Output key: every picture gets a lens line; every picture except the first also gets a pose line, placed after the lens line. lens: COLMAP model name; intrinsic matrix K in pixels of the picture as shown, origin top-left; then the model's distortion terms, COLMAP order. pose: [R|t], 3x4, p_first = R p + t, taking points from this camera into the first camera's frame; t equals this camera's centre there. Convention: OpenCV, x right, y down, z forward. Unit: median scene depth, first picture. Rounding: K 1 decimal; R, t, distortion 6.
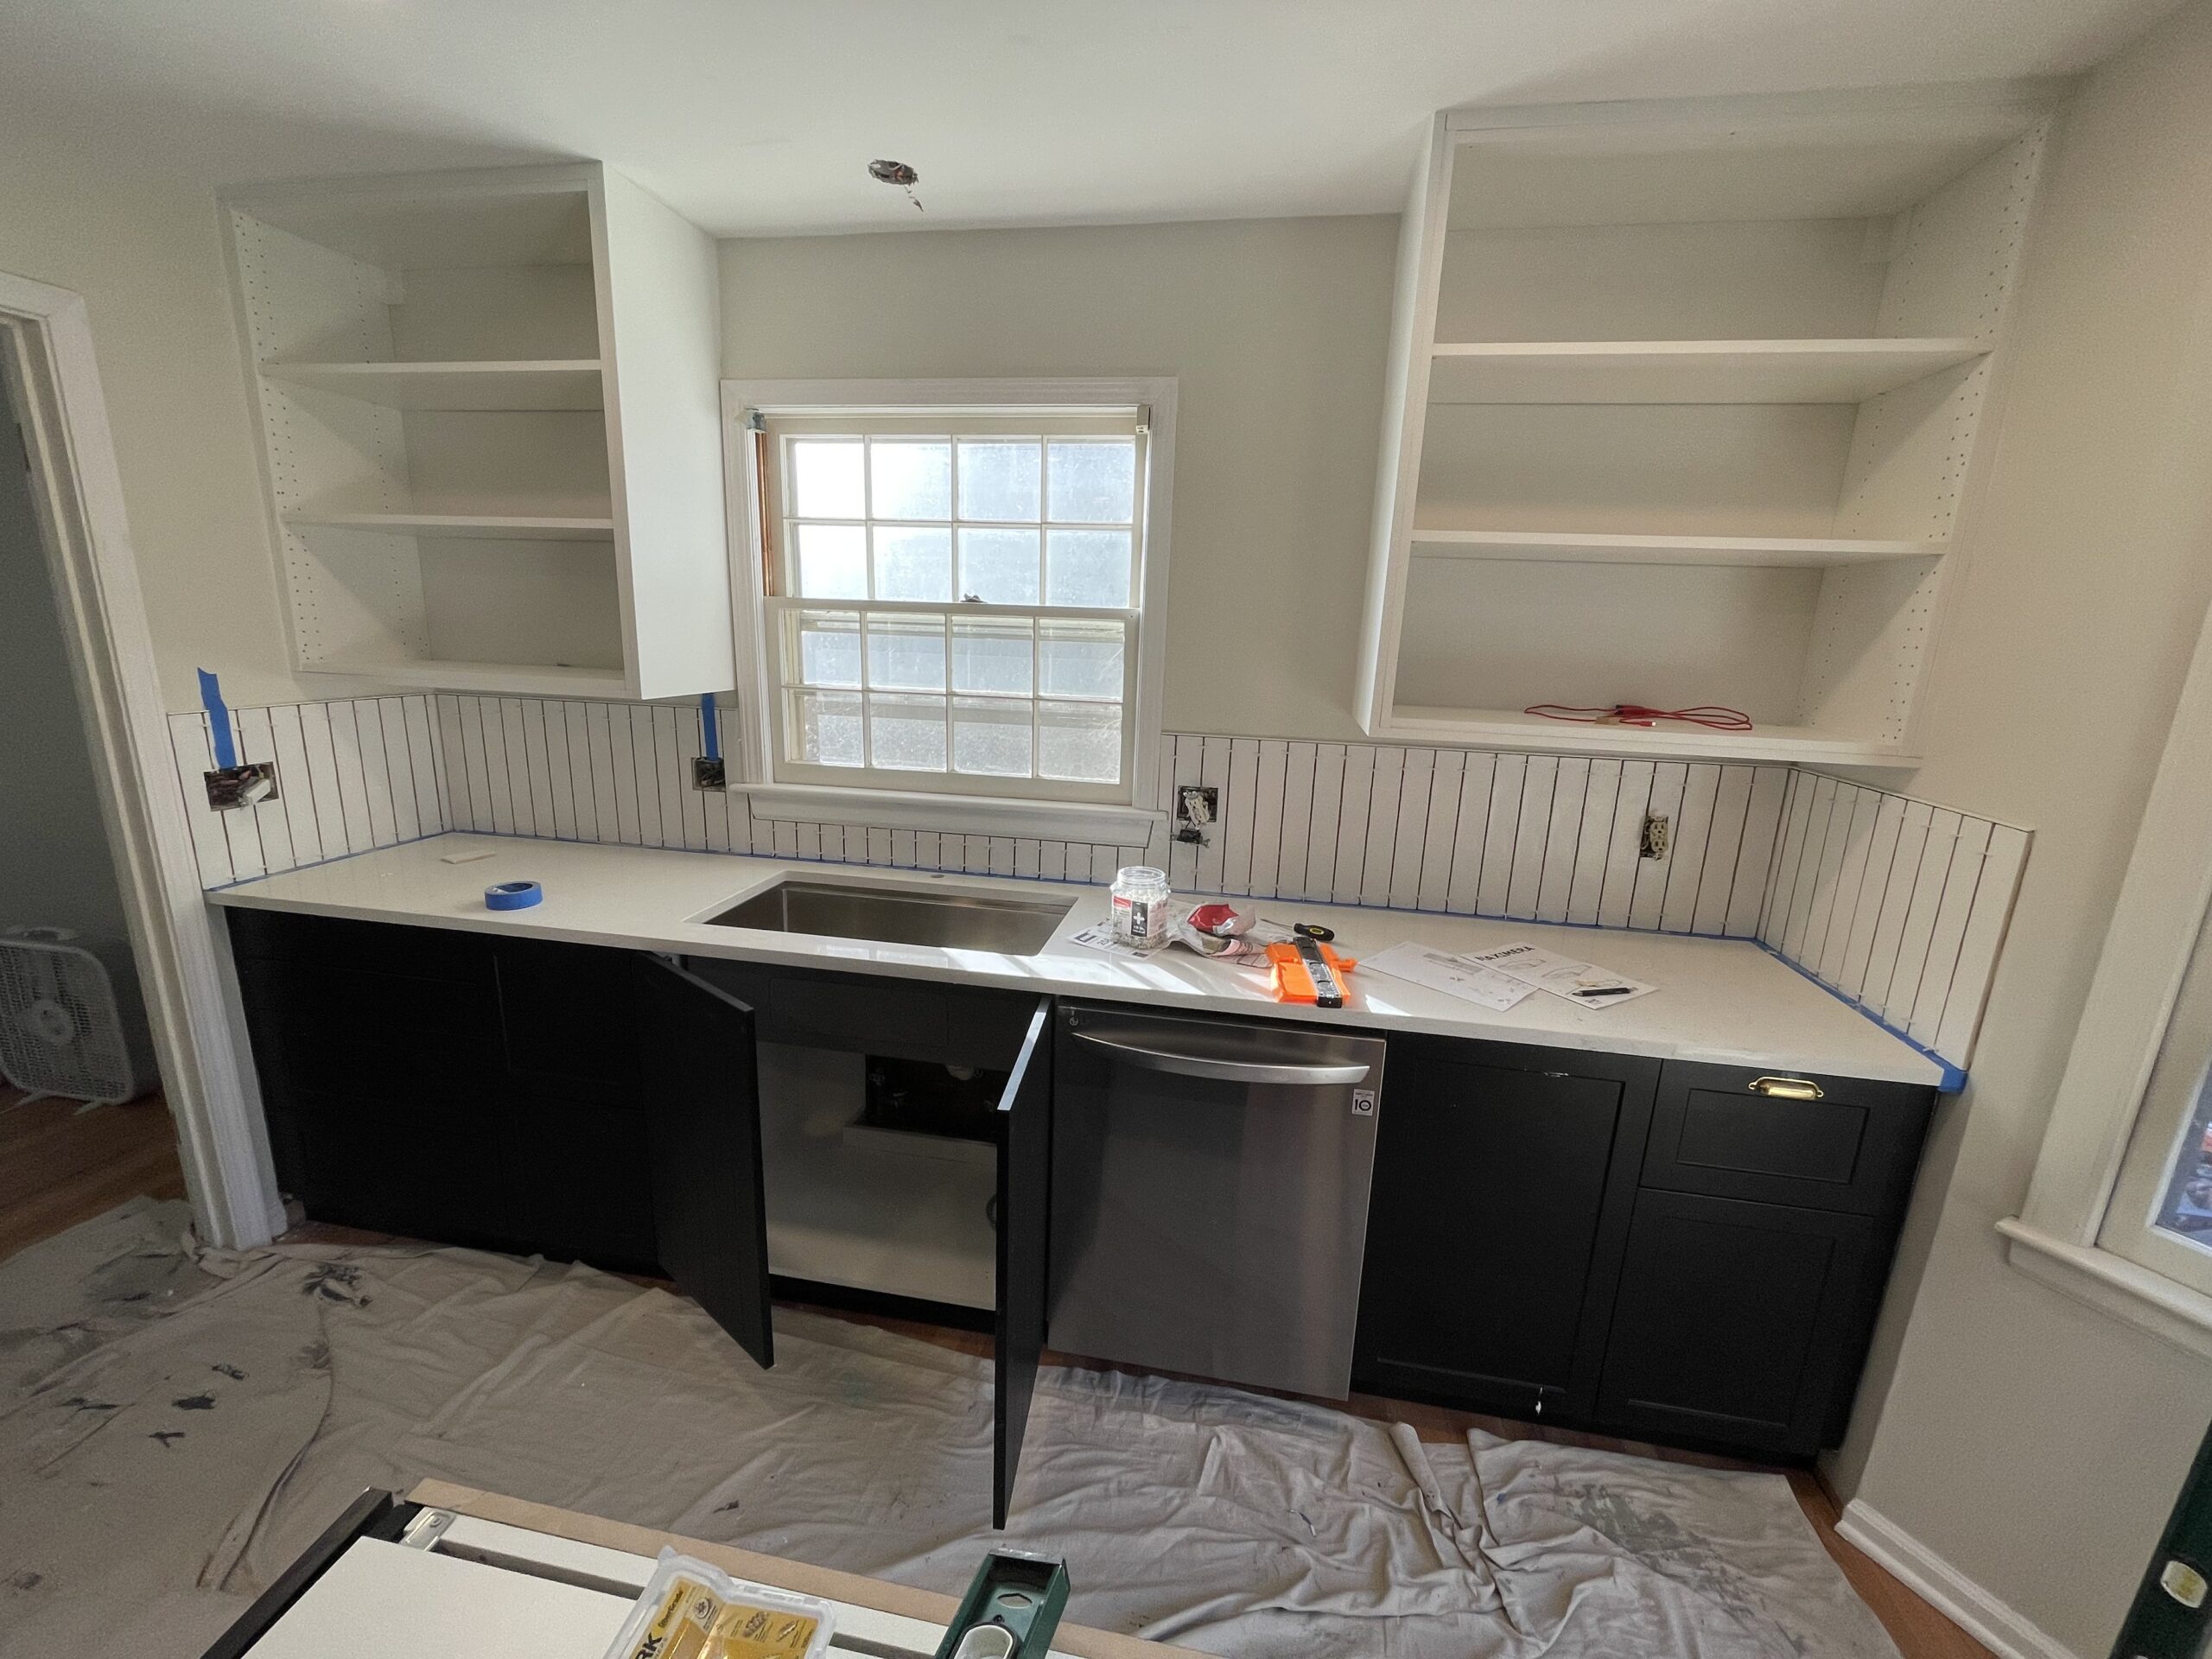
lens RADIAL K [[892.5, 0, 1105.5], [0, 892.5, 828.5], [0, 0, 1]] dist [-0.001367, -0.000510]
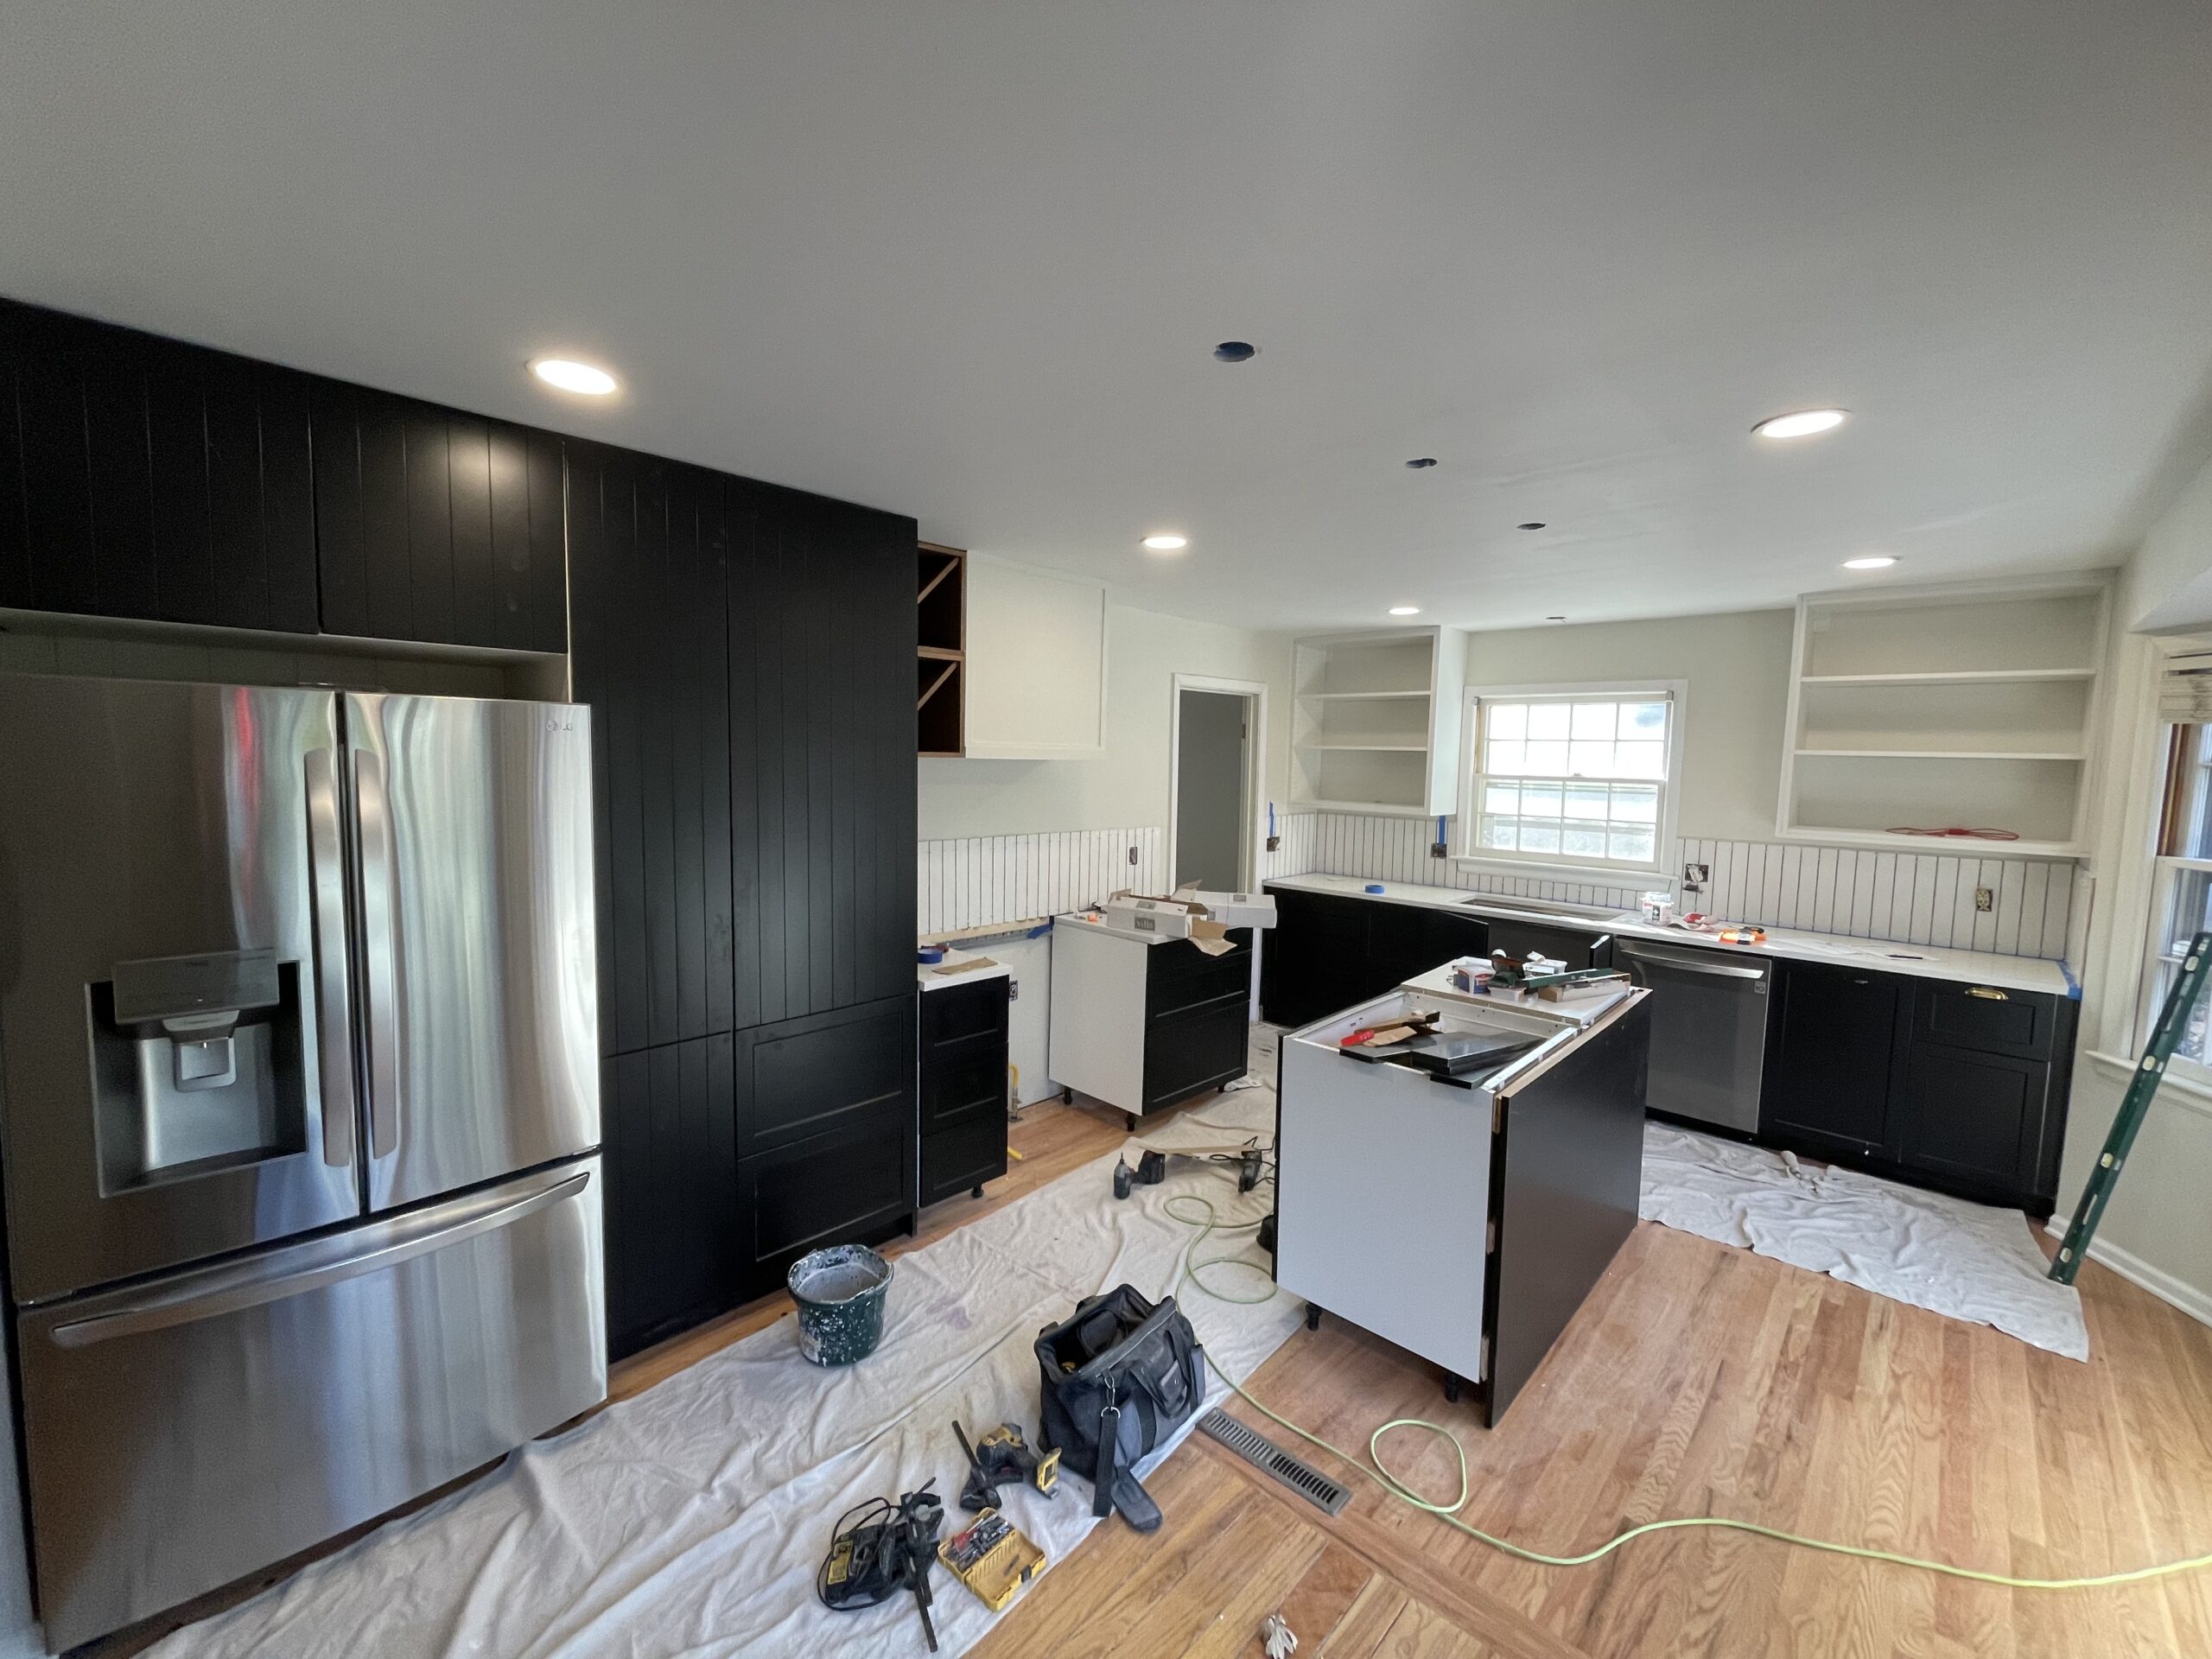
lens RADIAL K [[892.5, 0, 1108.5], [0, 892.5, 829.9], [0, 0, 1]] dist [-0.001367, -0.000510]
pose [[0.836861, 0.029226, -0.546635, 0.095981], [-0.114138, 0.985942, -0.122024, 0.297467], [0.535385, 0.164509, 0.828432, -1.520886]]
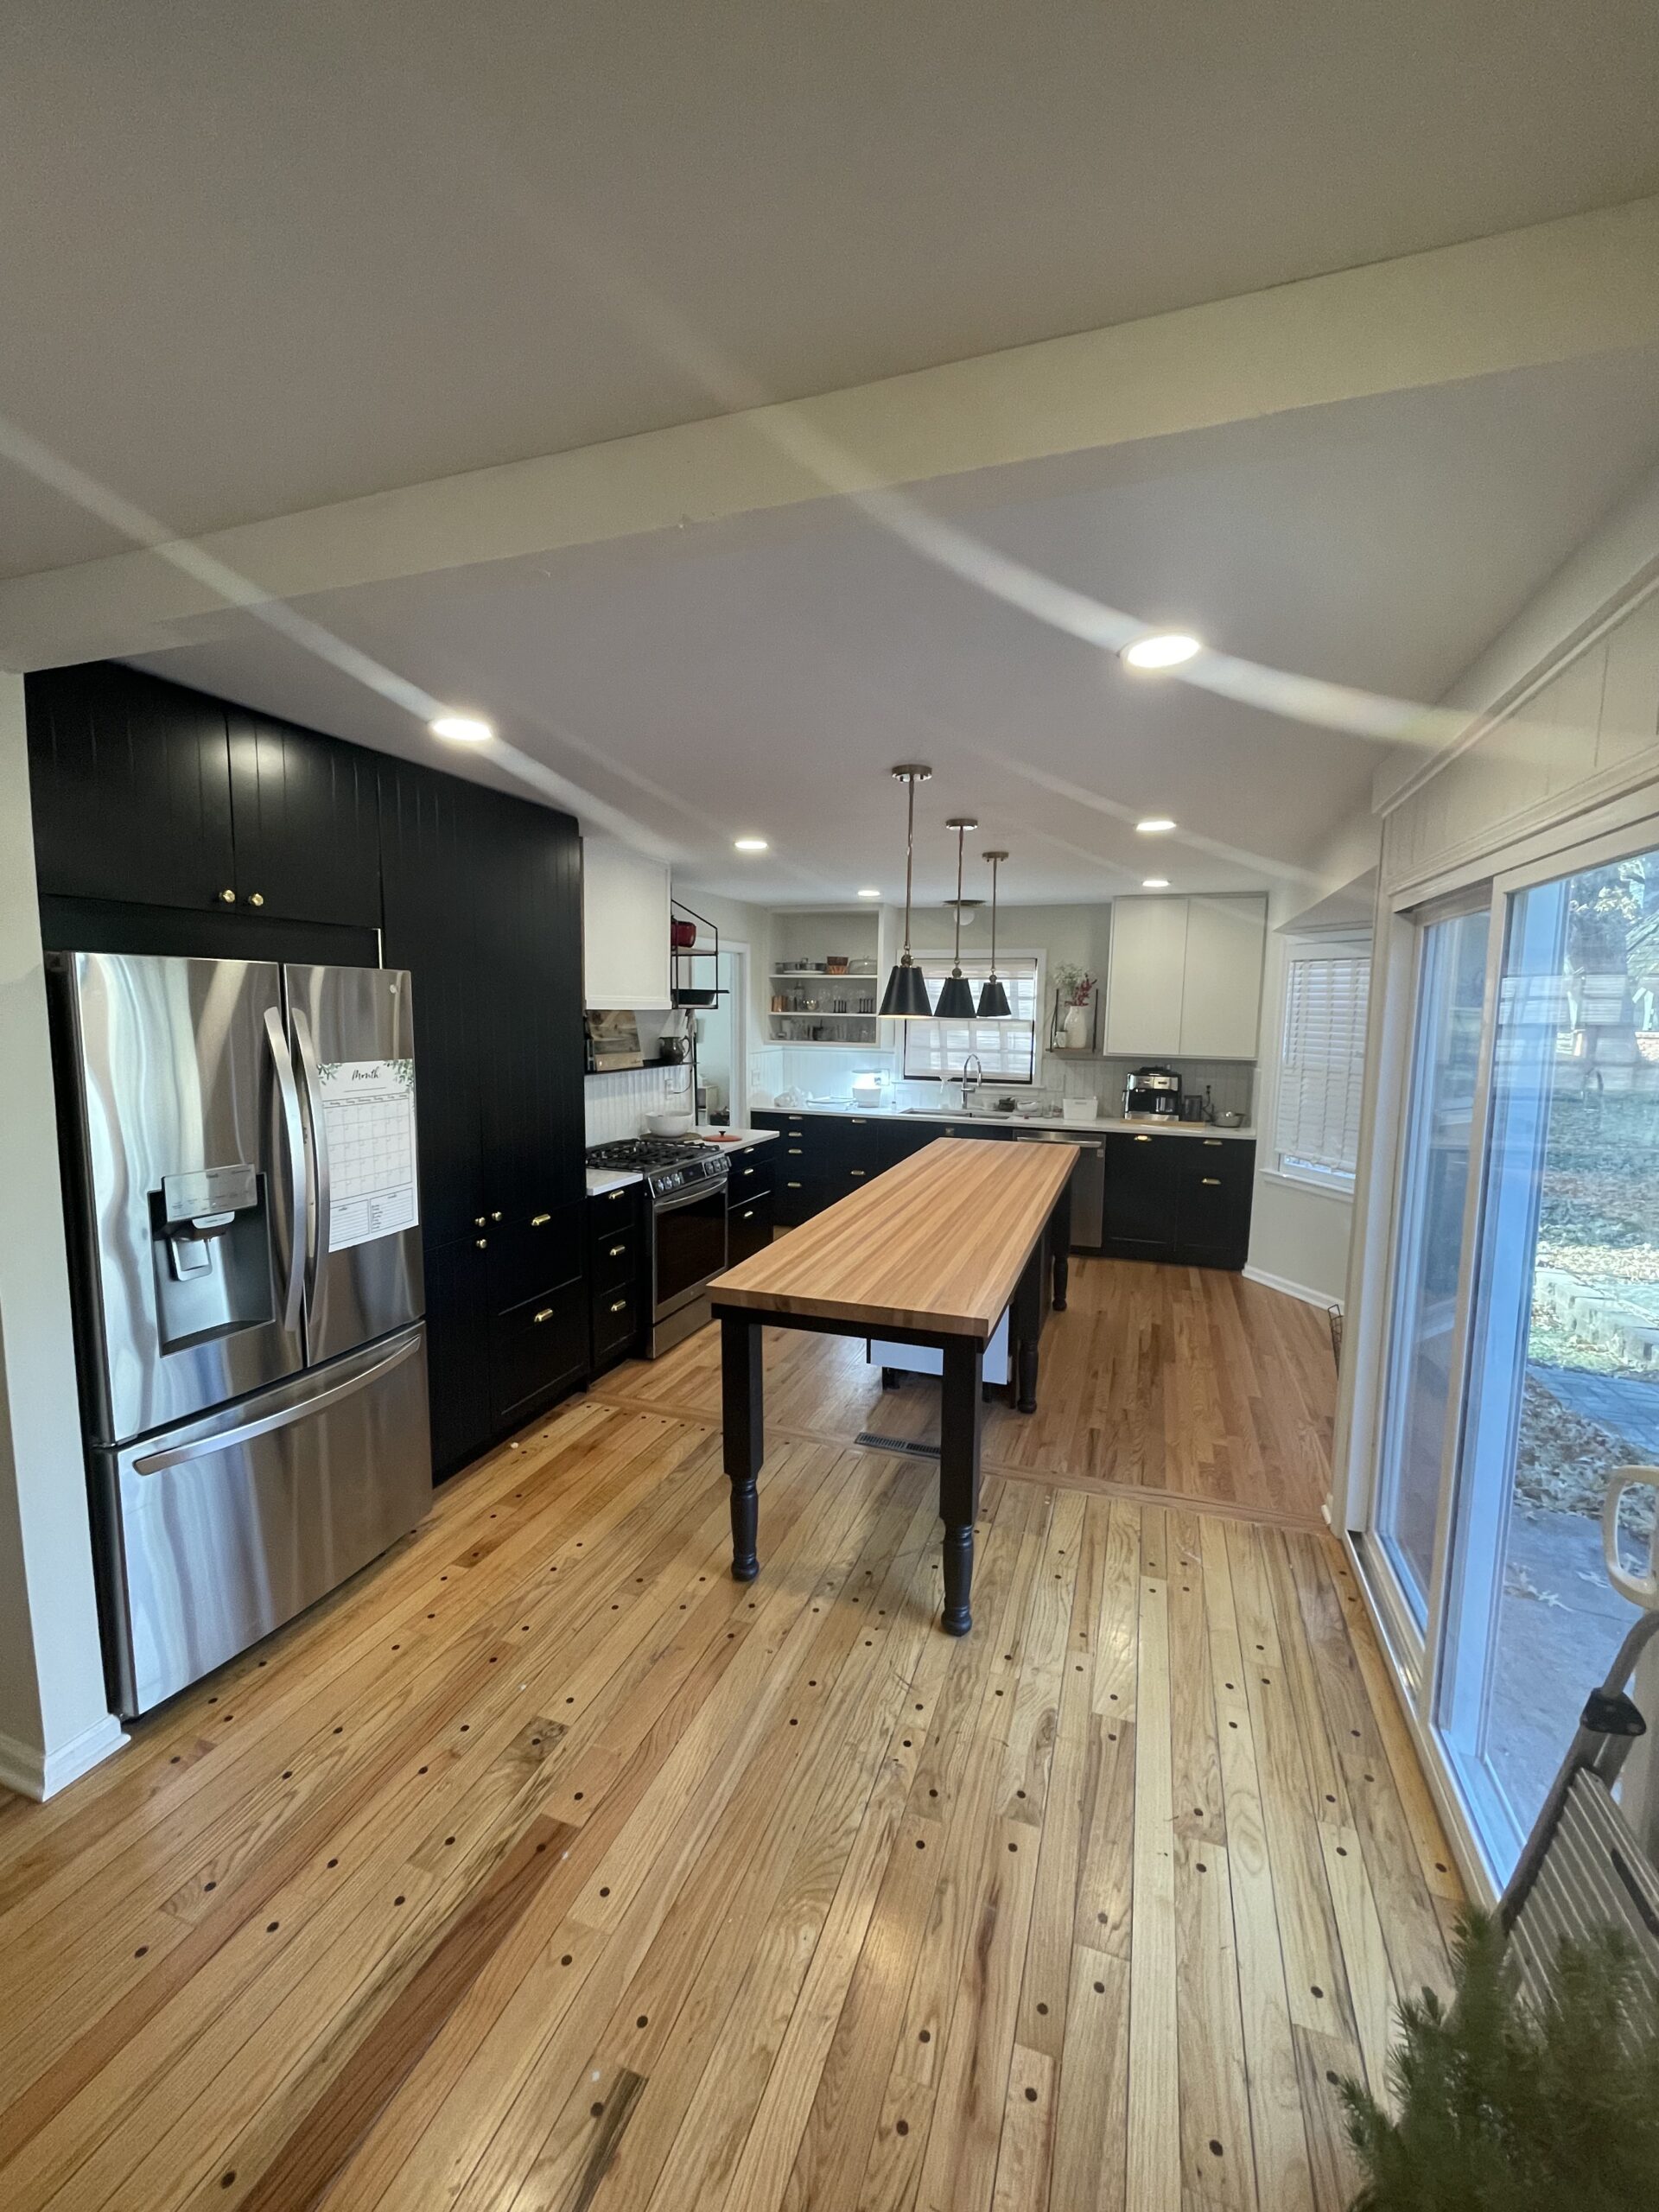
lens RADIAL K [[892.5, 0, 832.4], [0, 892.5, 1107.2], [0, 0, 1]] dist [-0.001367, -0.000510]
pose [[0.986807, -0.002354, -0.161885, -0.156850], [-0.016318, 0.993357, -0.113915, 0.433372], [0.161077, 0.115053, 0.980213, -2.162966]]
